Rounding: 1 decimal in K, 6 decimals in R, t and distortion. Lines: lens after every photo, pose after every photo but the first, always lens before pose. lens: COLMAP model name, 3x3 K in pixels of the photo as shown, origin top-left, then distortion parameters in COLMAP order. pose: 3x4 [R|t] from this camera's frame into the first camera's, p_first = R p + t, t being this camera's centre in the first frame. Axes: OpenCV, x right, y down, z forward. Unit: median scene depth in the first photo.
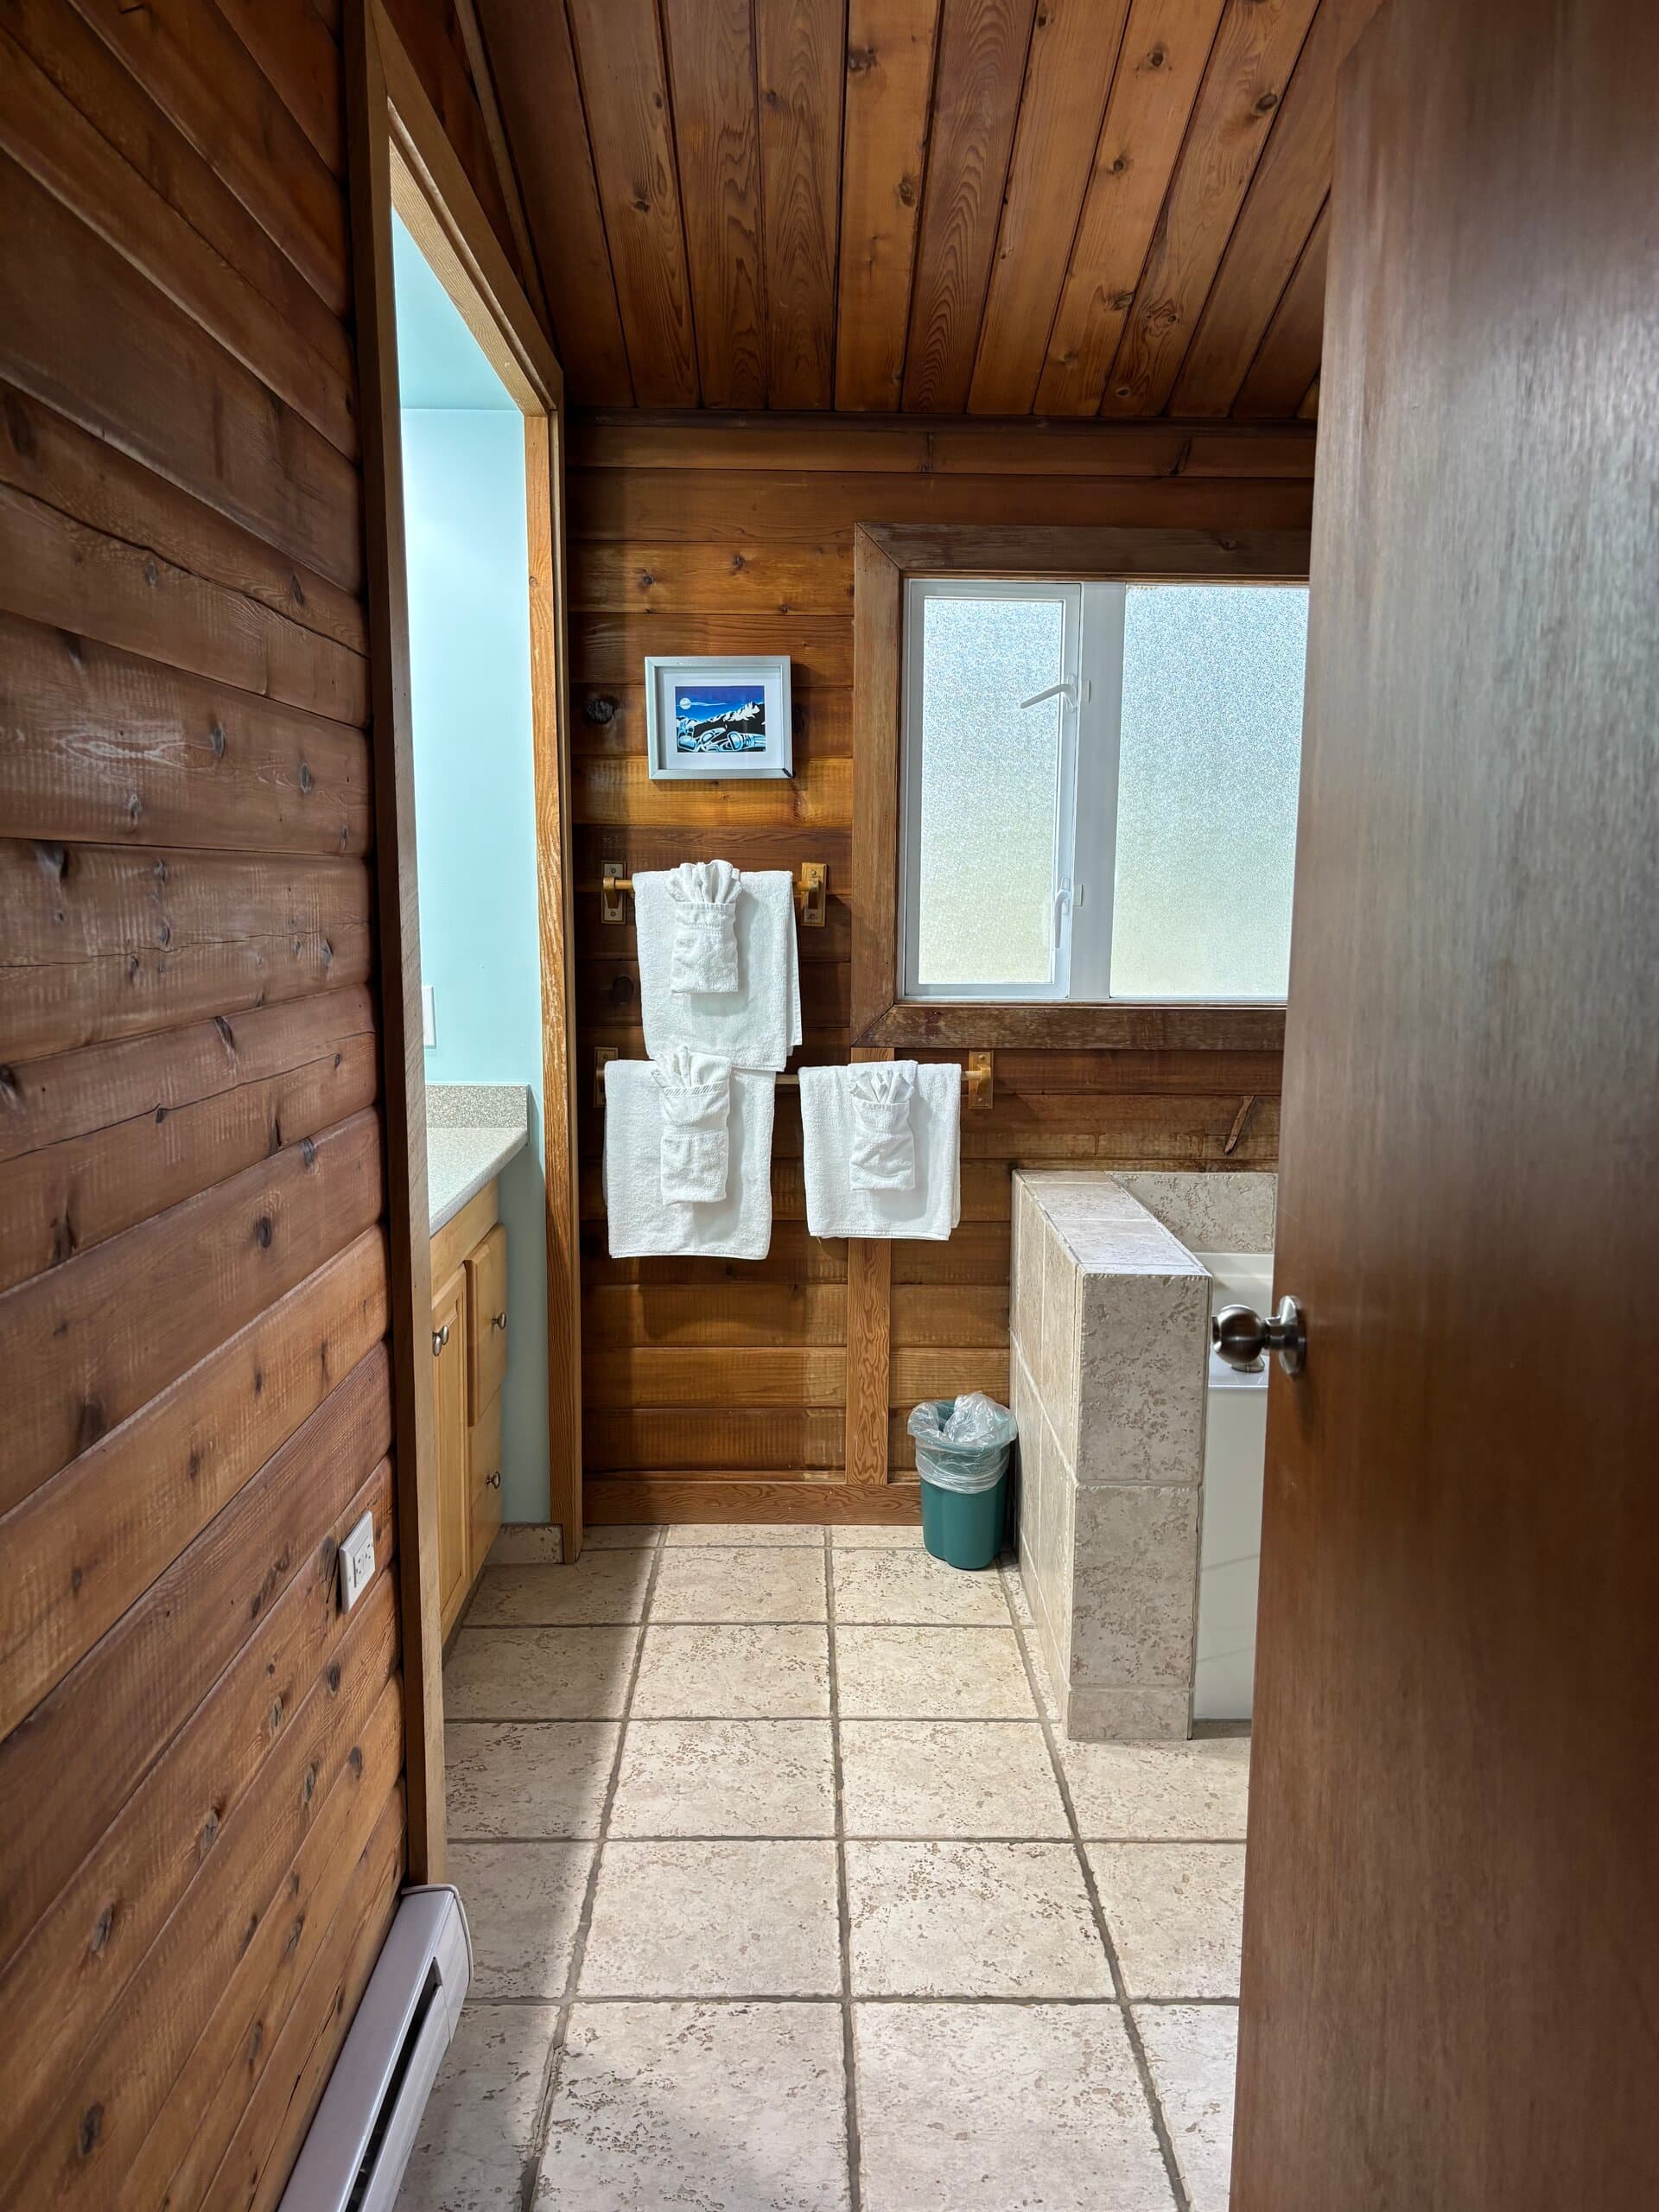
lens RADIAL K [[1632.3, 0, 832.2], [0, 1632.3, 1145.3], [0, 0, 1]] dist [0.054145, -0.089264]
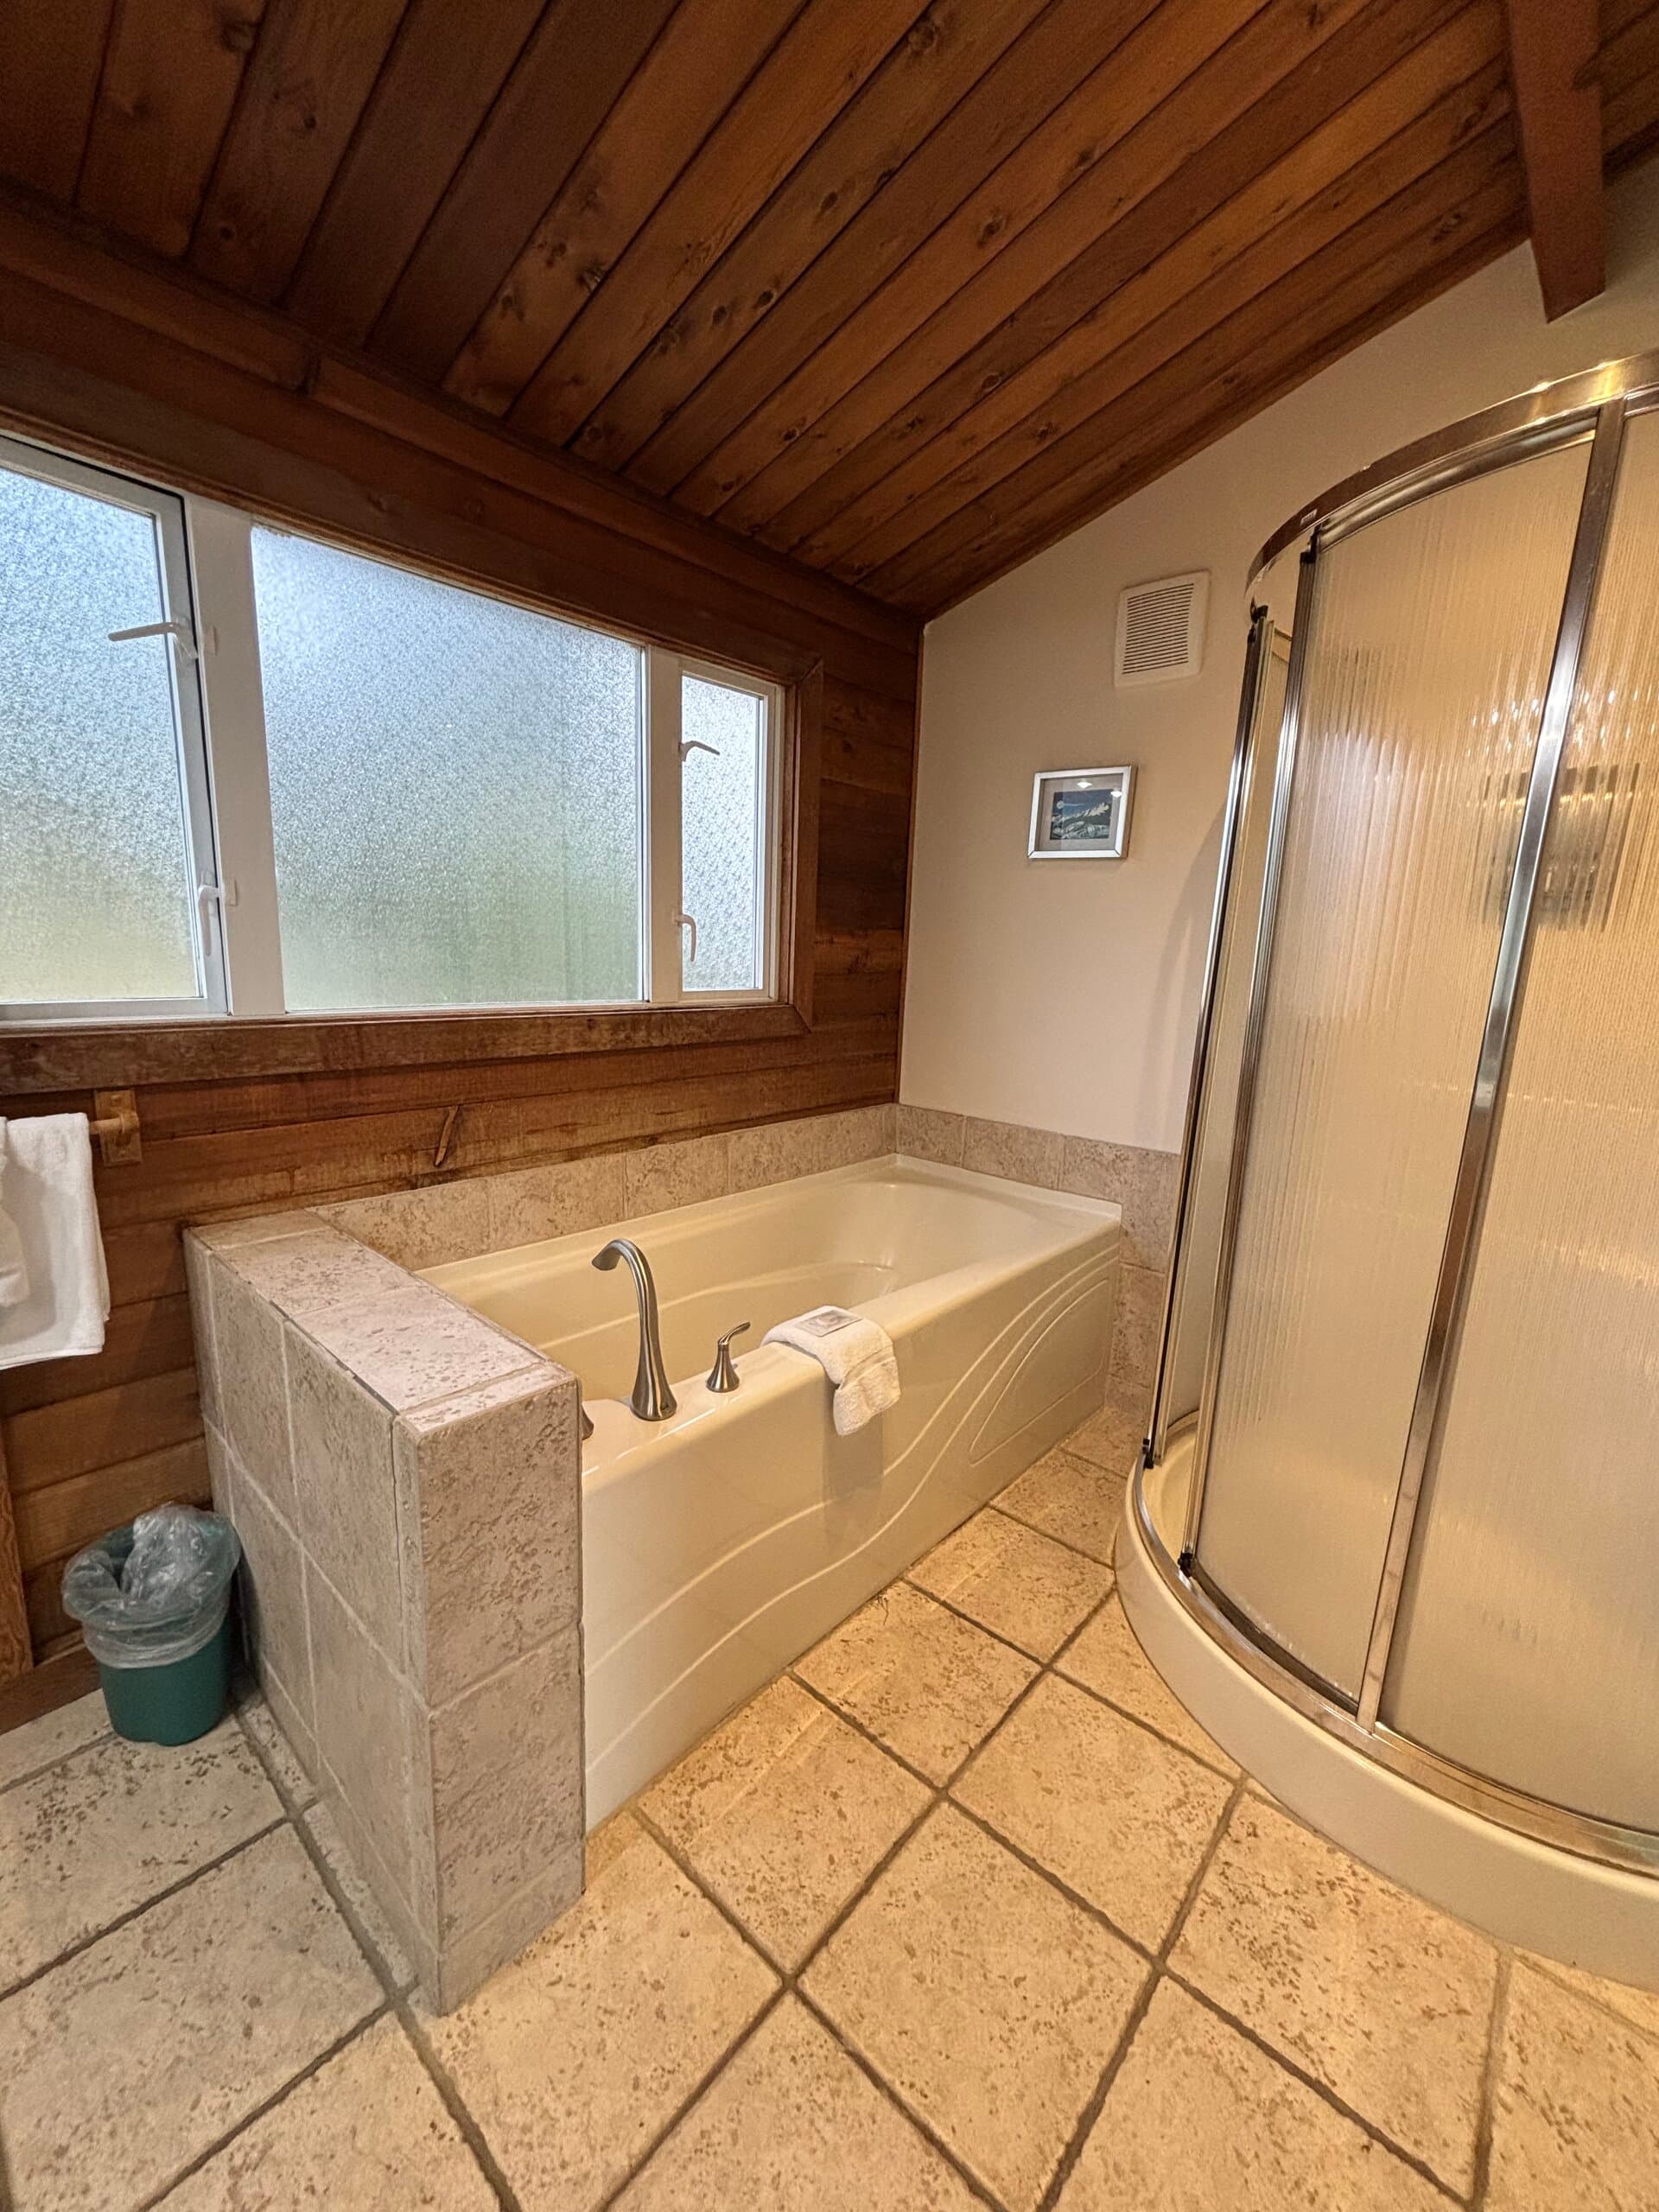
lens RADIAL K [[897.0, 0, 827.5], [0, 897.0, 1110.6], [0, 0, 1]] dist [0.002709, 0.000758]
pose [[0.673858, -0.119136, 0.729192, 0.008278], [0.078801, 0.992874, 0.089395, -0.059362], [-0.734646, -0.002779, 0.678445, 0.466108]]
